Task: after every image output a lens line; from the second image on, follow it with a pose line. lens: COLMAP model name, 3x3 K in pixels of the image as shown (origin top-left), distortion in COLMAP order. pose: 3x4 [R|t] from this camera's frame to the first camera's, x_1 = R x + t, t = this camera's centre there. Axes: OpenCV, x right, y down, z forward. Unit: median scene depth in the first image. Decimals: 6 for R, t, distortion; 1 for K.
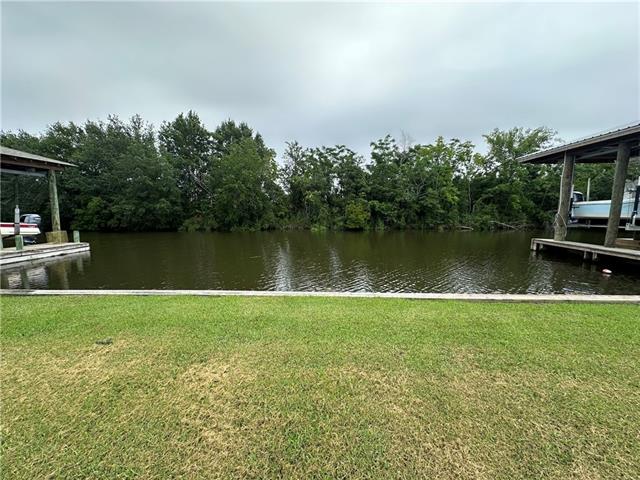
lens RADIAL K [[255.7, 0, 320.4], [0, 255.7, 240.3], [0, 0, 1]] dist [-0.000381, 0.000123]
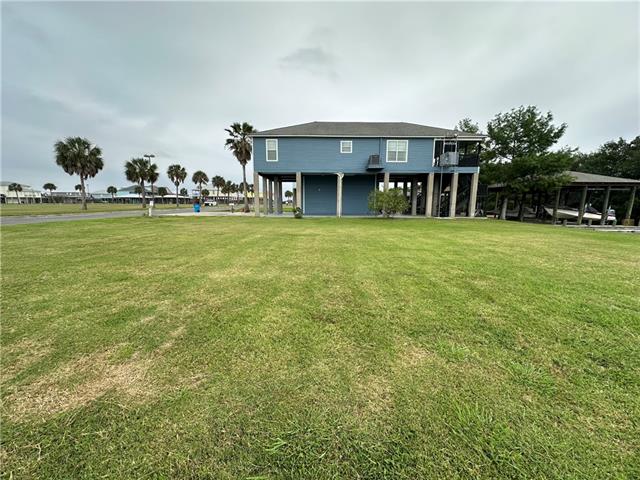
lens RADIAL K [[255.7, 0, 320.4], [0, 255.7, 240.3], [0, 0, 1]] dist [-0.000381, 0.000123]
pose [[0.069386, 0.151183, -0.986068, 0.315097], [-0.127769, 0.981656, 0.141516, 0.065906], [0.989374, 0.116169, 0.087430, -0.647033]]
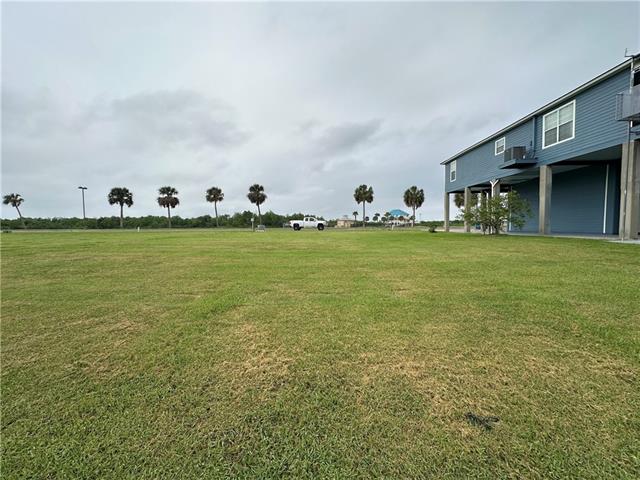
lens RADIAL K [[255.7, 0, 320.4], [0, 255.7, 240.3], [0, 0, 1]] dist [-0.000381, 0.000123]
pose [[-0.998487, 0.021792, -0.050487, -0.048004], [0.012654, 0.984540, 0.174700, -0.008859], [0.053514, 0.173797, -0.983326, 0.166639]]
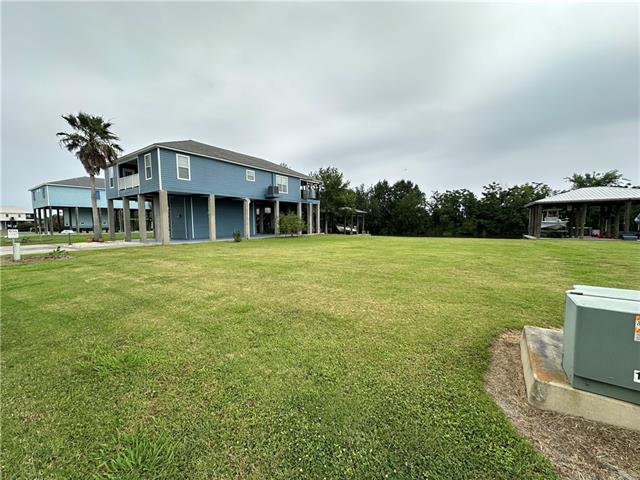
lens RADIAL K [[255.7, 0, 320.4], [0, 255.7, 240.3], [0, 0, 1]] dist [-0.000381, 0.000123]
pose [[0.862669, 0.030957, -0.504821, 0.142300], [-0.055337, 0.997910, -0.033368, 0.126421], [0.502732, 0.056721, 0.862579, -1.196670]]
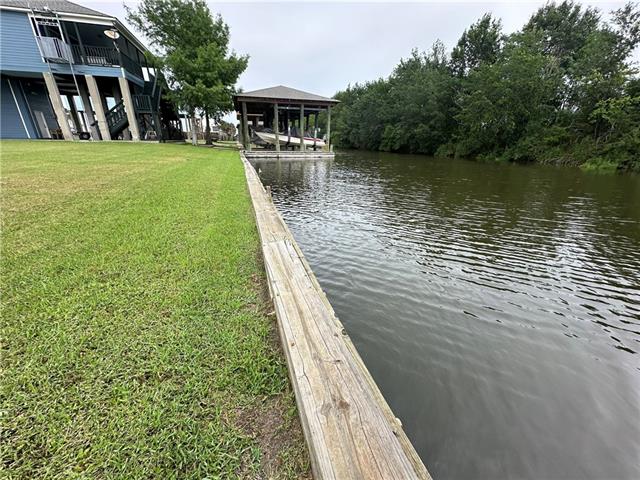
lens RADIAL K [[253.6, 0, 321.0], [0, 253.6, 236.7], [0, 0, 1]] dist [0.000013, 0.000175]
pose [[0.355480, 0.343055, -0.869452, 0.335381], [-0.128367, 0.939314, 0.318136, 0.005896], [0.925827, -0.001482, 0.377945, 0.151482]]
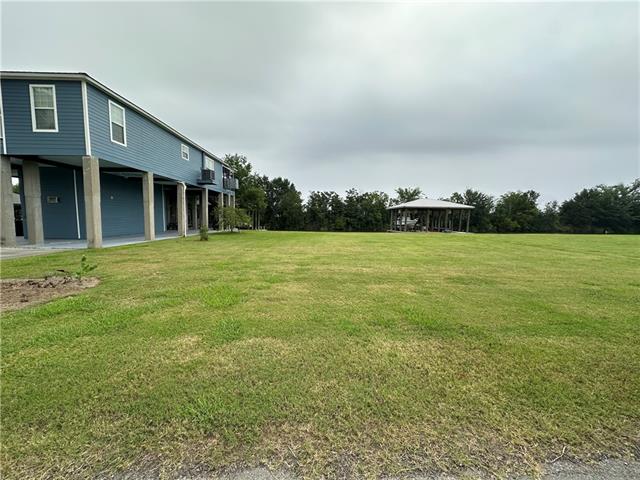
lens RADIAL K [[255.7, 0, 320.4], [0, 255.7, 240.3], [0, 0, 1]] dist [-0.000381, 0.000123]
pose [[0.995157, 0.011550, 0.097619, -0.256014], [-0.007933, 0.999270, -0.037365, 0.139851], [-0.097979, 0.036409, 0.994522, -1.263878]]
